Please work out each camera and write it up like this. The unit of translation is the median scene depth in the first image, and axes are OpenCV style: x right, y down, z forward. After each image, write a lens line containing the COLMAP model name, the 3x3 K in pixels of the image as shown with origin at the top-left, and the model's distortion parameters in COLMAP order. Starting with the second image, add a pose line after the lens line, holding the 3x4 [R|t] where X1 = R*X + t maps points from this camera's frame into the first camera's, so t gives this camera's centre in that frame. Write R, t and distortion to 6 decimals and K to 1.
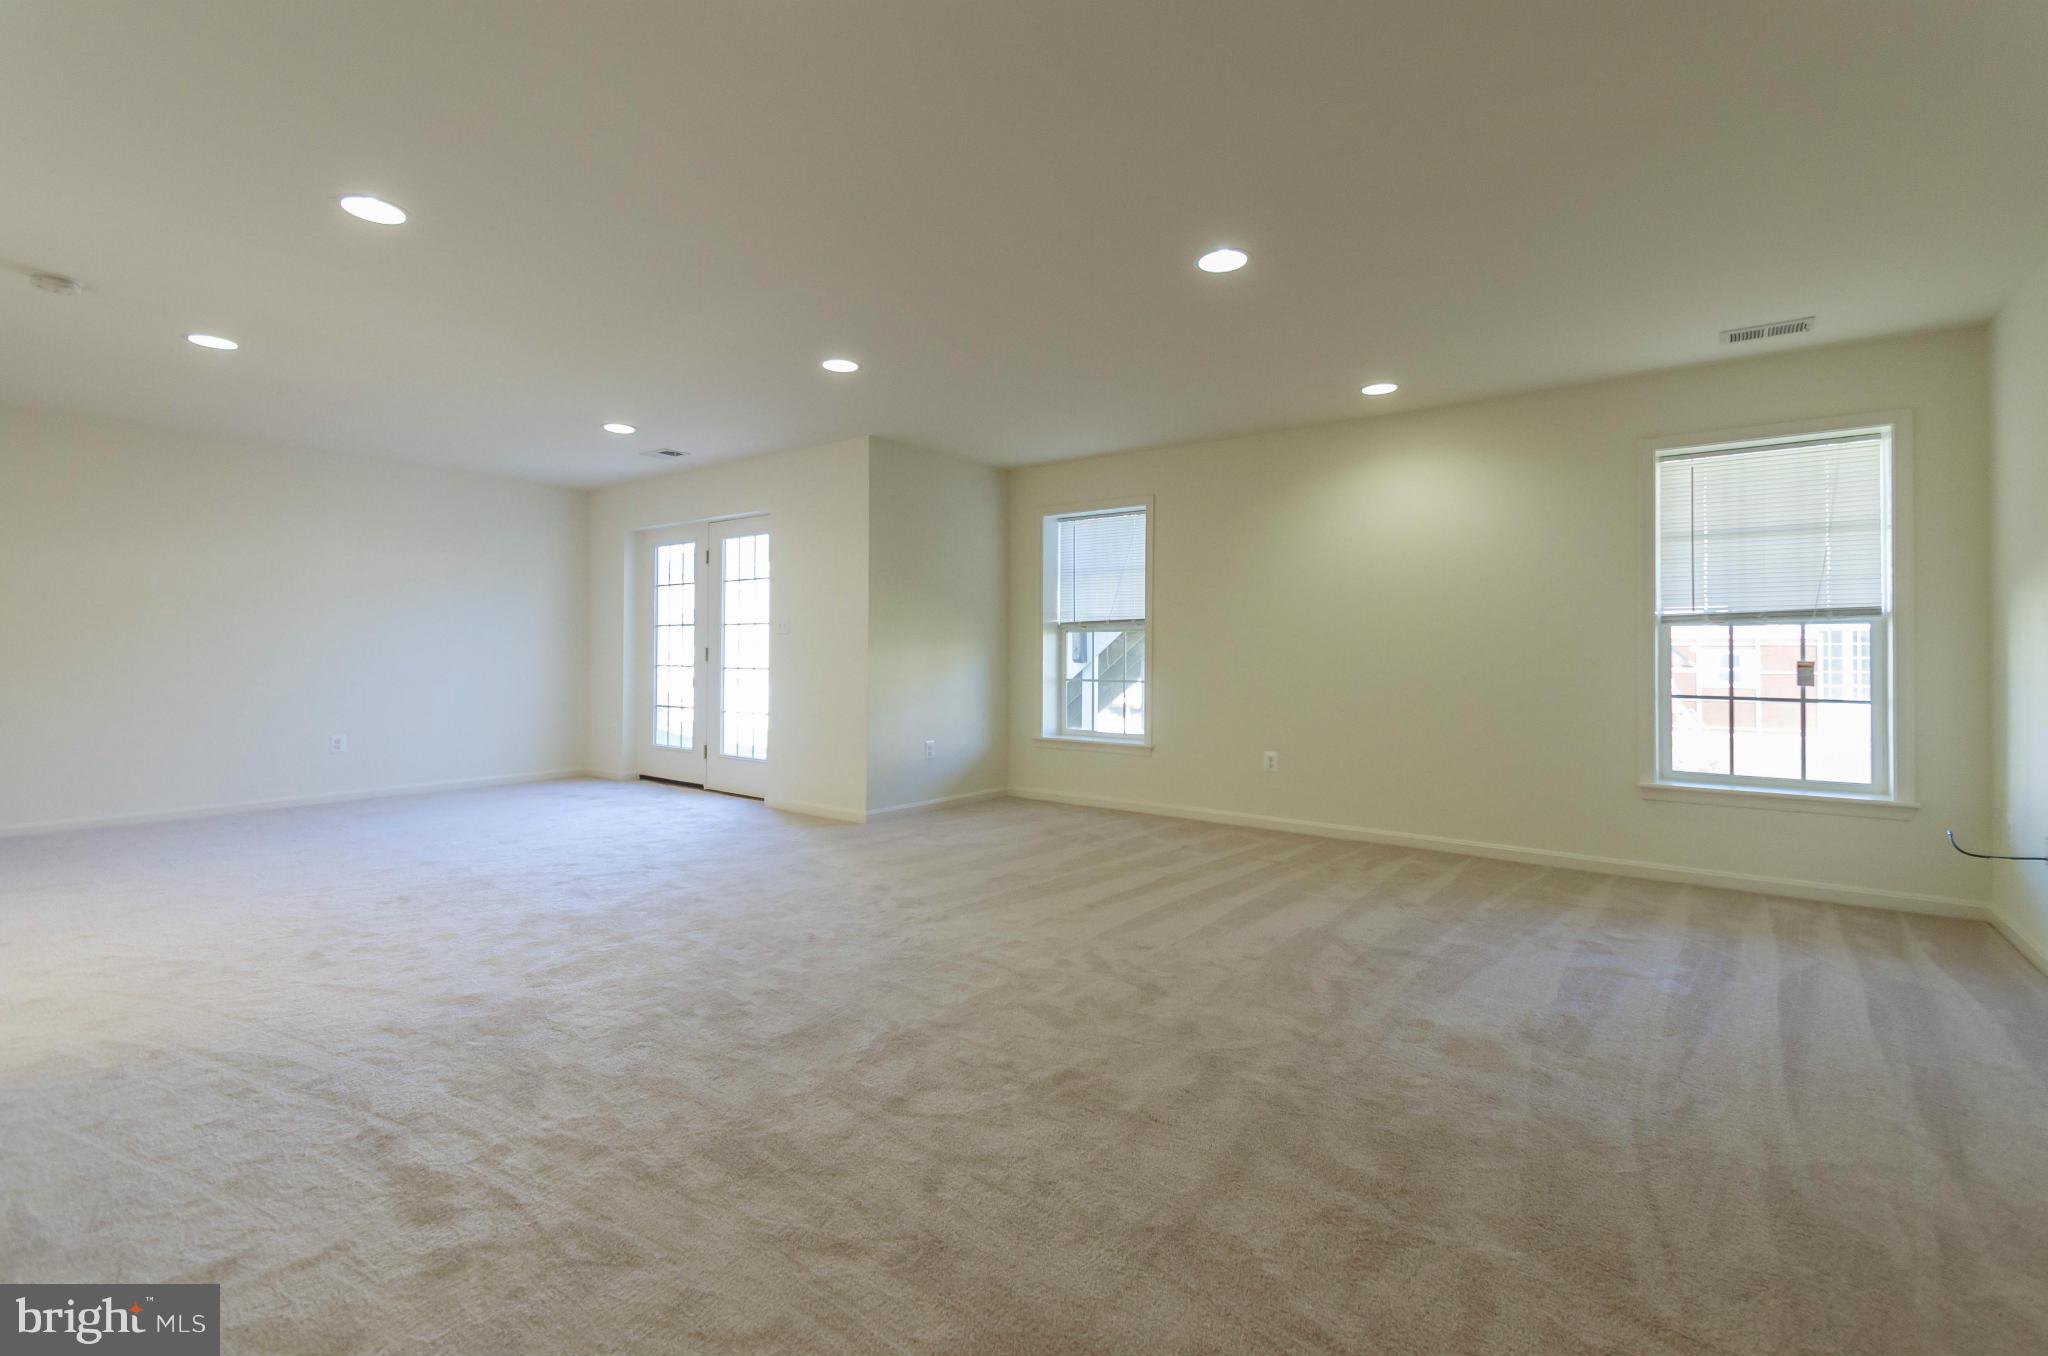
lens RADIAL K [[897.9, 0, 1017.3], [0, 897.9, 641.5], [0, 0, 1]] dist [0.000774, 0.001186]
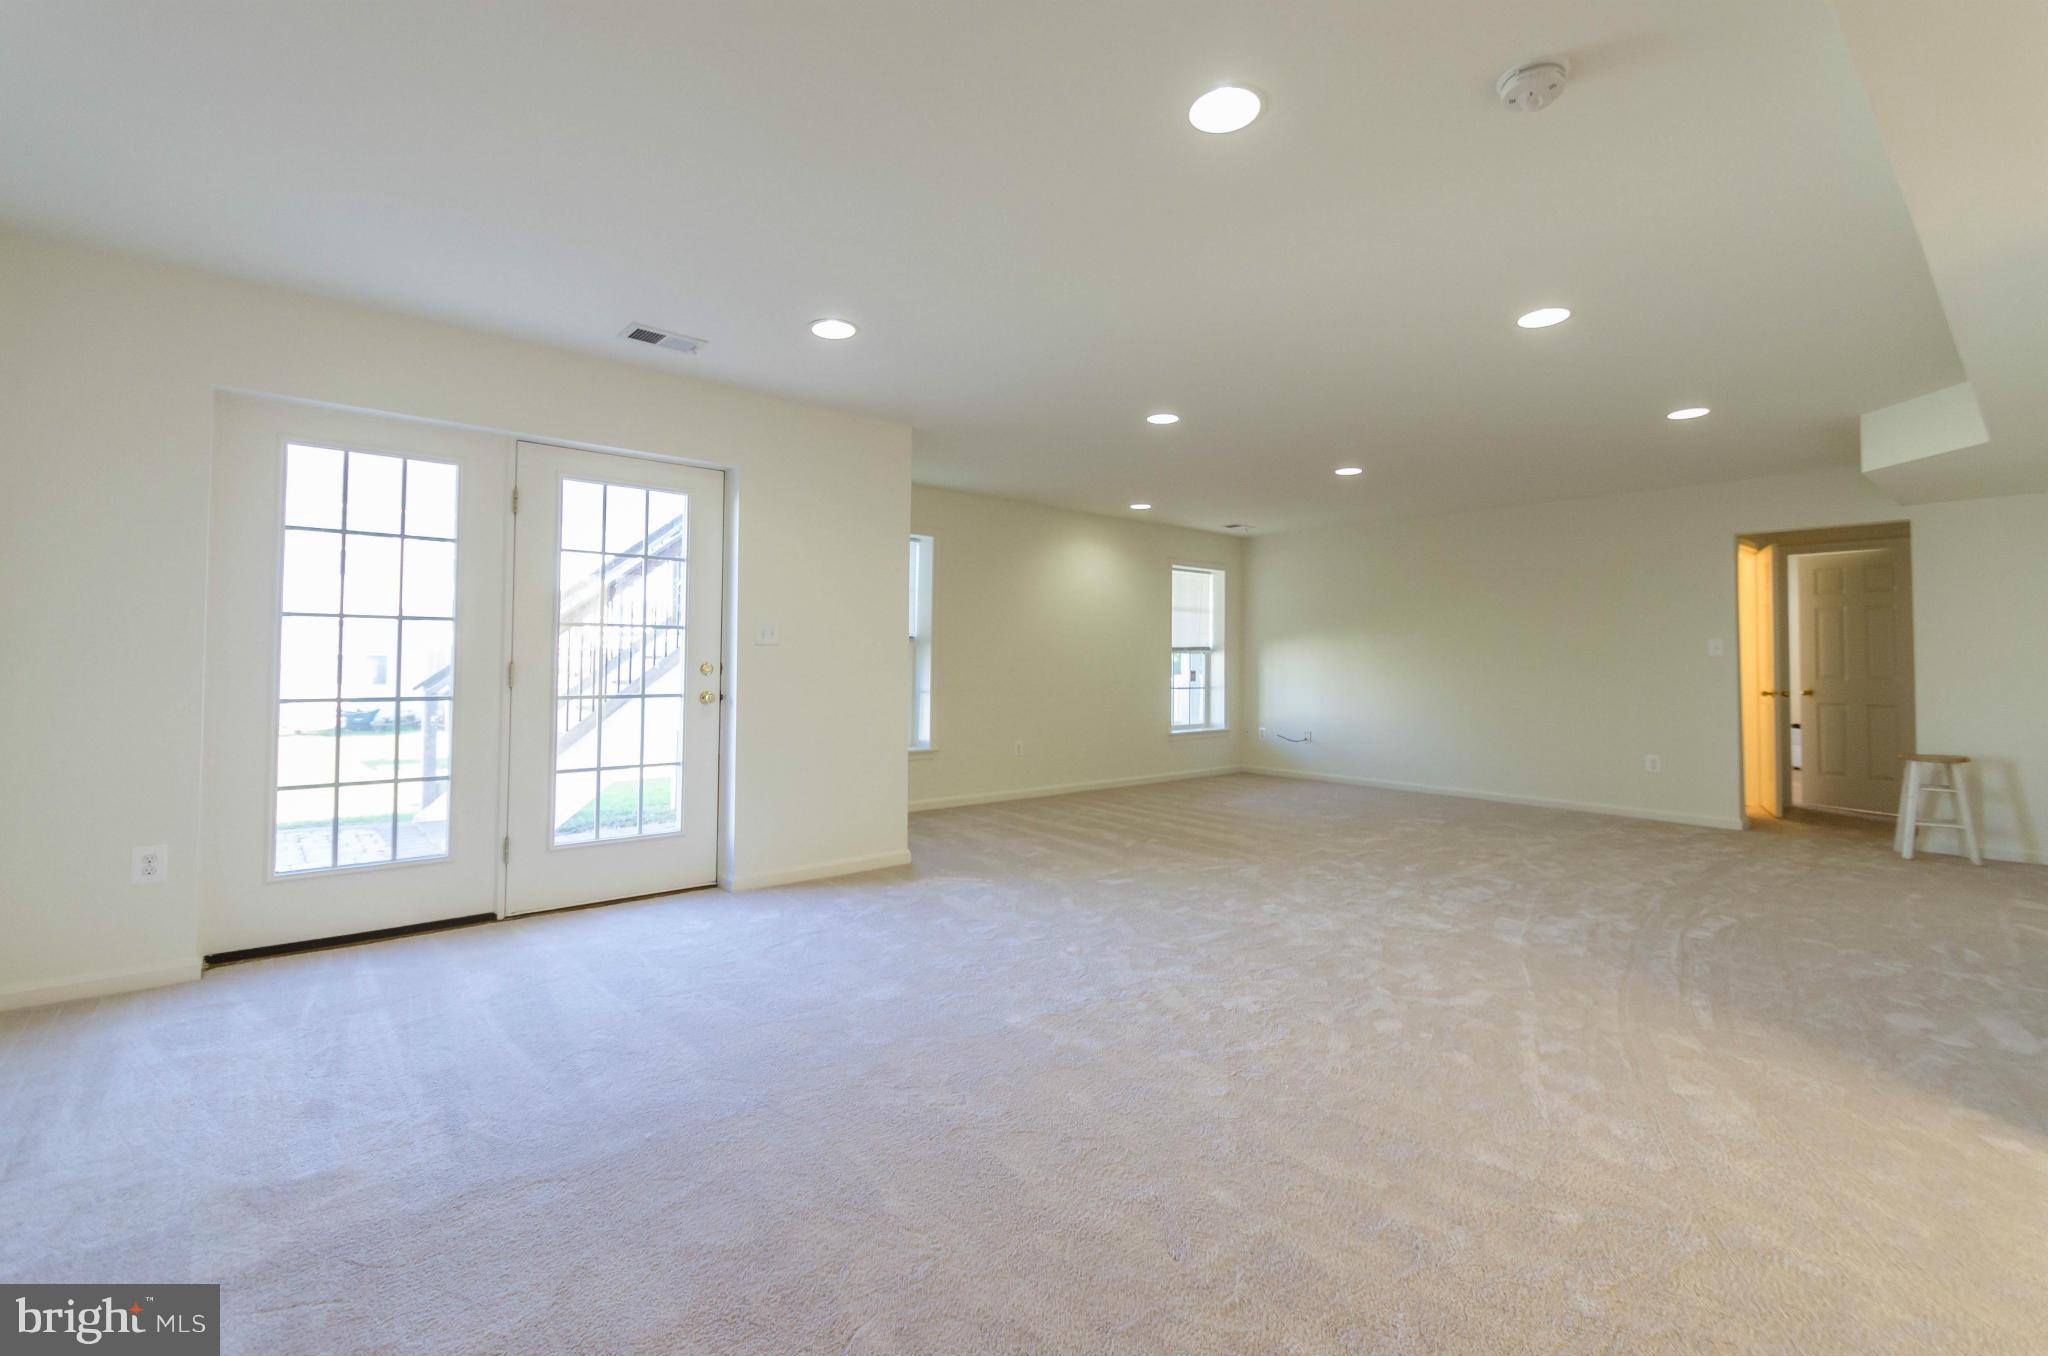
lens RADIAL K [[897.9, 0, 1017.3], [0, 897.9, 641.5], [0, 0, 1]] dist [0.000774, 0.001186]
pose [[0.220656, 0.020065, 0.975145, -1.047620], [-0.019700, 0.999676, -0.016112, -0.004070], [-0.975153, -0.015655, 0.220980, 0.729602]]
